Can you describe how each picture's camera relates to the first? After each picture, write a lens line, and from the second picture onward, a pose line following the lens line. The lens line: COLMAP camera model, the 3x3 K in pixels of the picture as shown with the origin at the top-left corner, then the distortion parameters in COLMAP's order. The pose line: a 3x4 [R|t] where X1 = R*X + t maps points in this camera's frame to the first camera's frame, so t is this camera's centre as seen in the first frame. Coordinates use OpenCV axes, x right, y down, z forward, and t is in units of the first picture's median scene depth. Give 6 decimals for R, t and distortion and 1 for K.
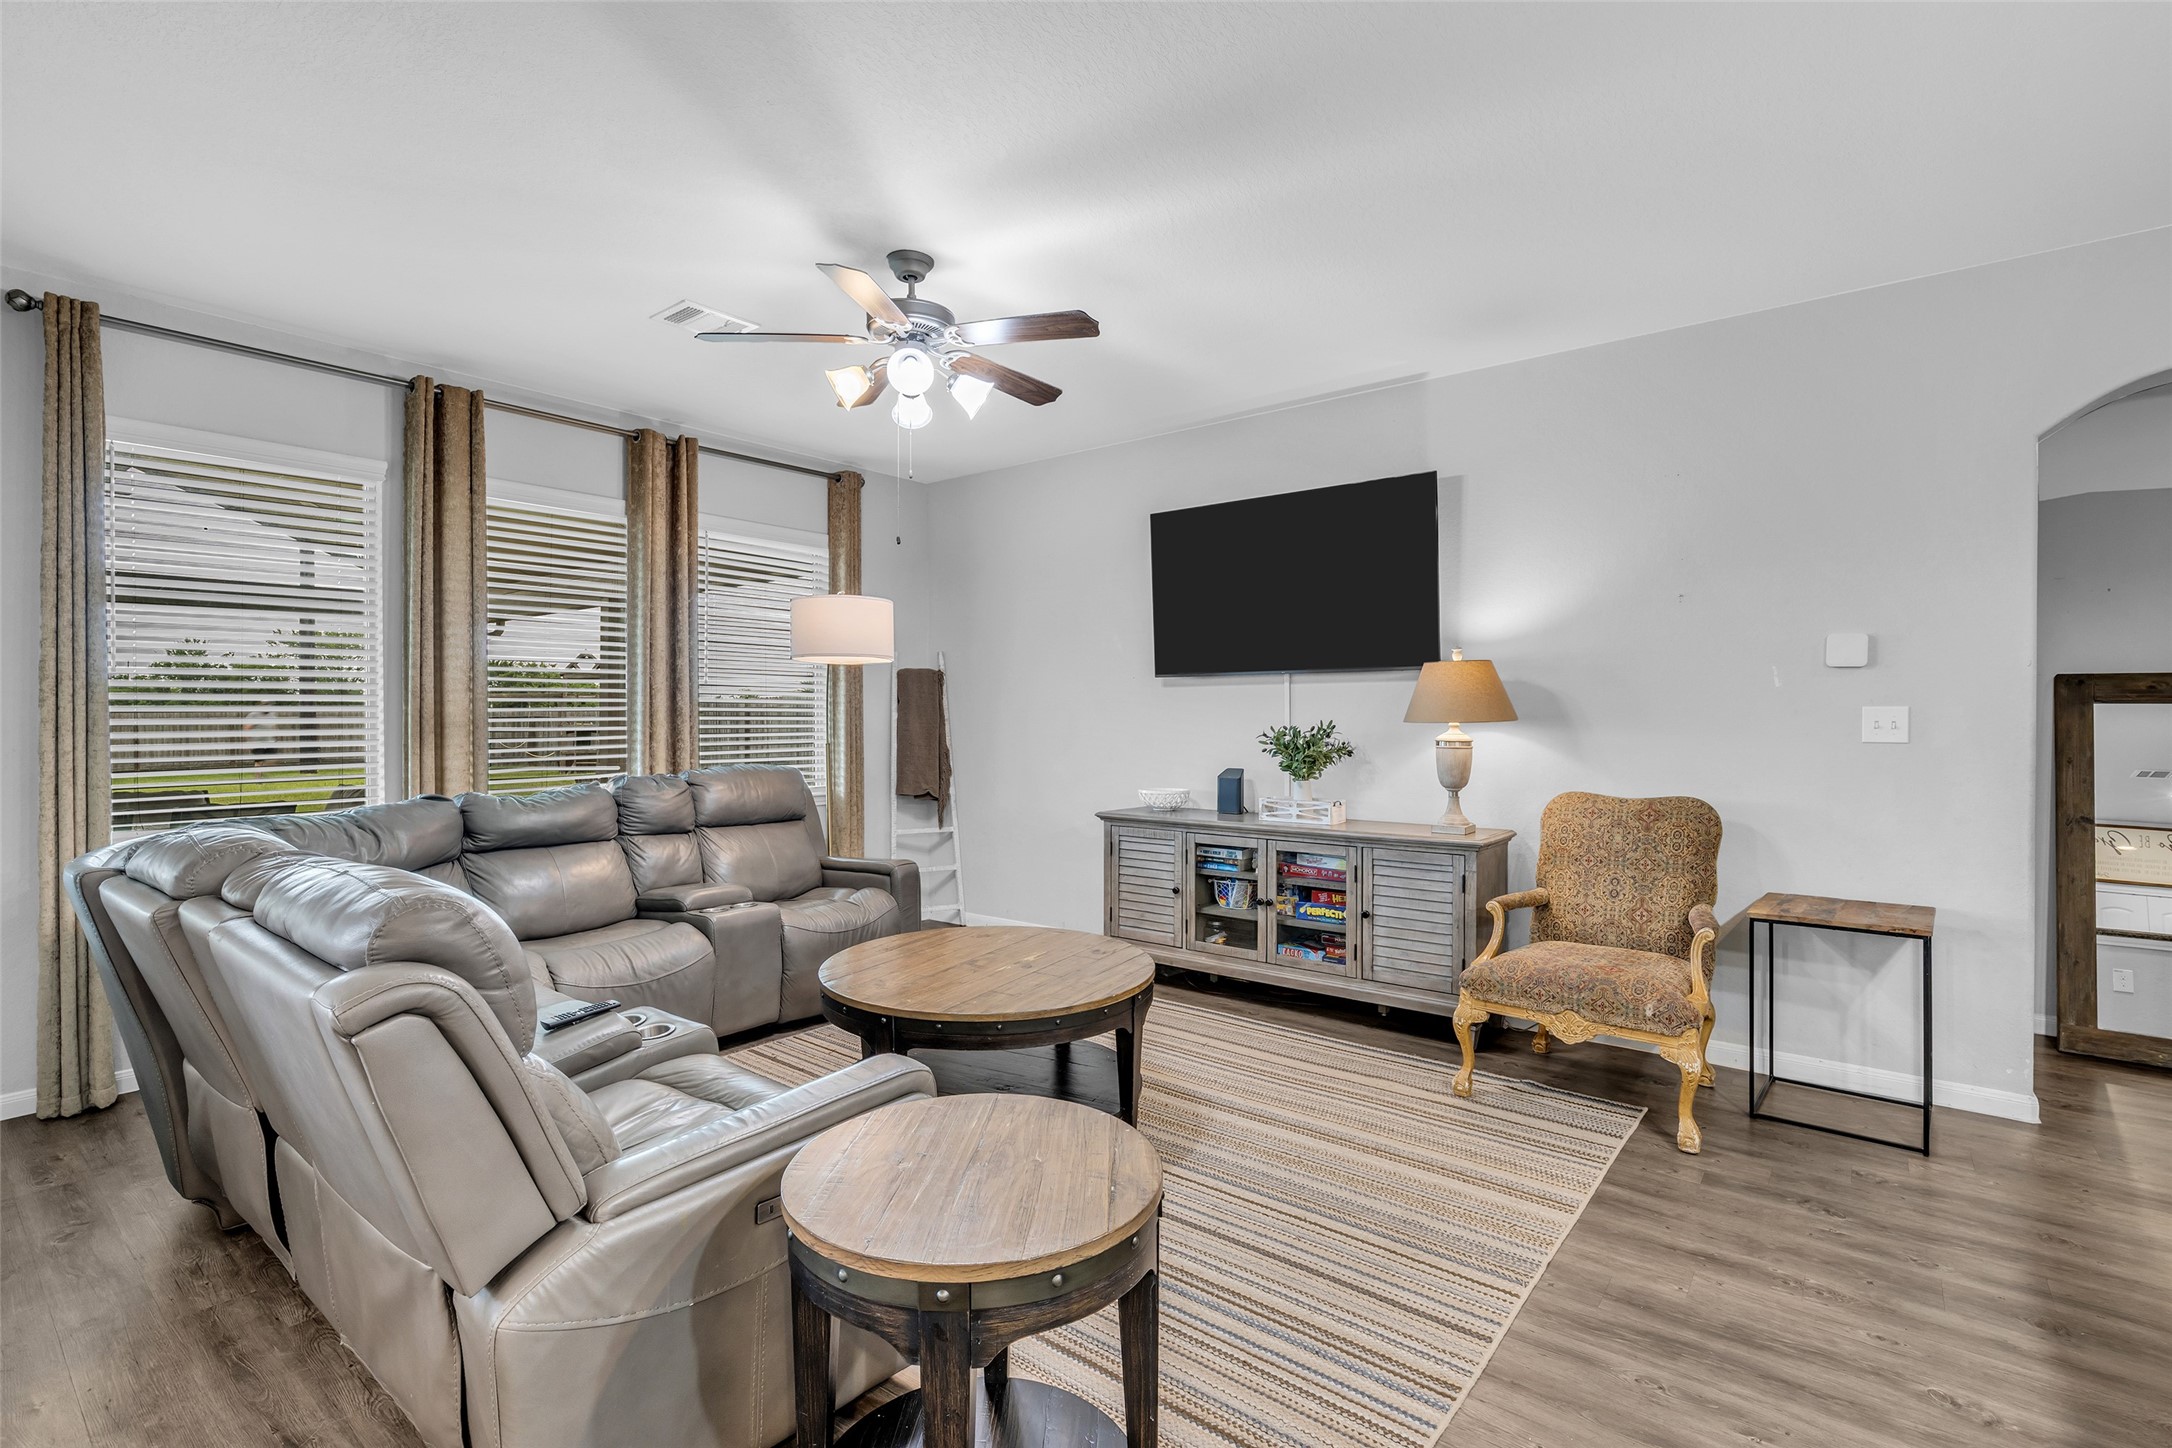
lens RADIAL K [[994.2, 0, 1076.5], [0, 994.2, 721.1], [0, 0, 1]] dist [-0.015042, 0.000284]
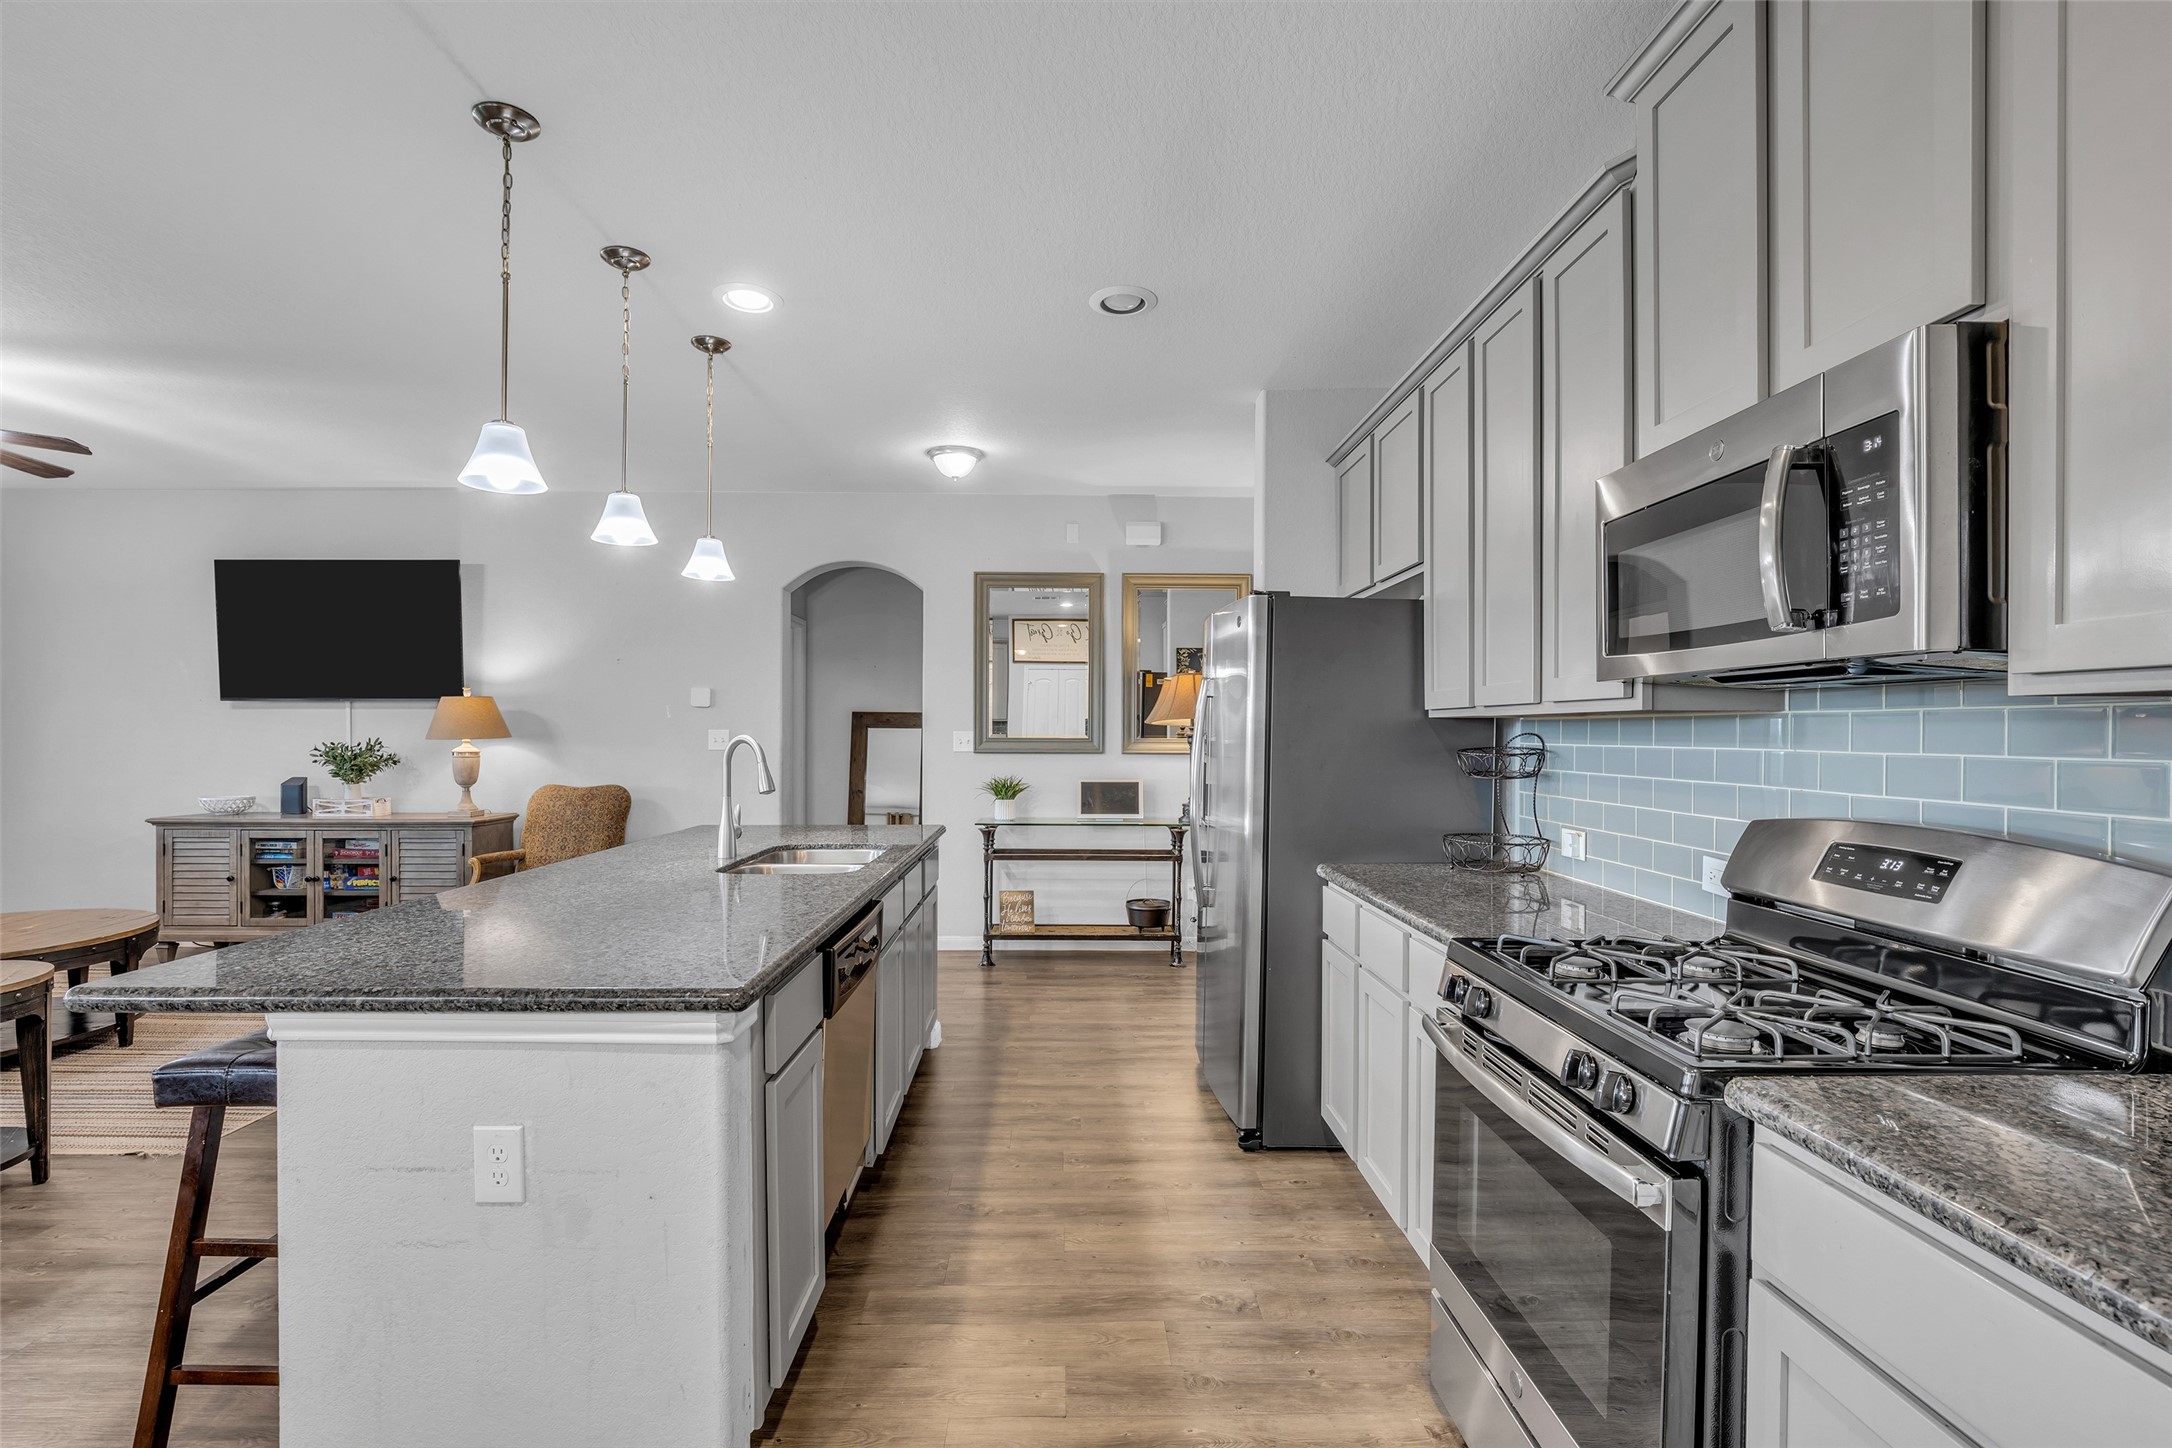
lens RADIAL K [[989.1, 0, 1075.7], [0, 989.1, 735.5], [0, 0, 1]] dist [-0.018775, 0.004899]
pose [[0.771169, -0.000121, 0.636630, 0.152513], [0.001269, 0.999998, -0.001347, -0.000605], [-0.636629, 0.001846, 0.771168, -0.639093]]
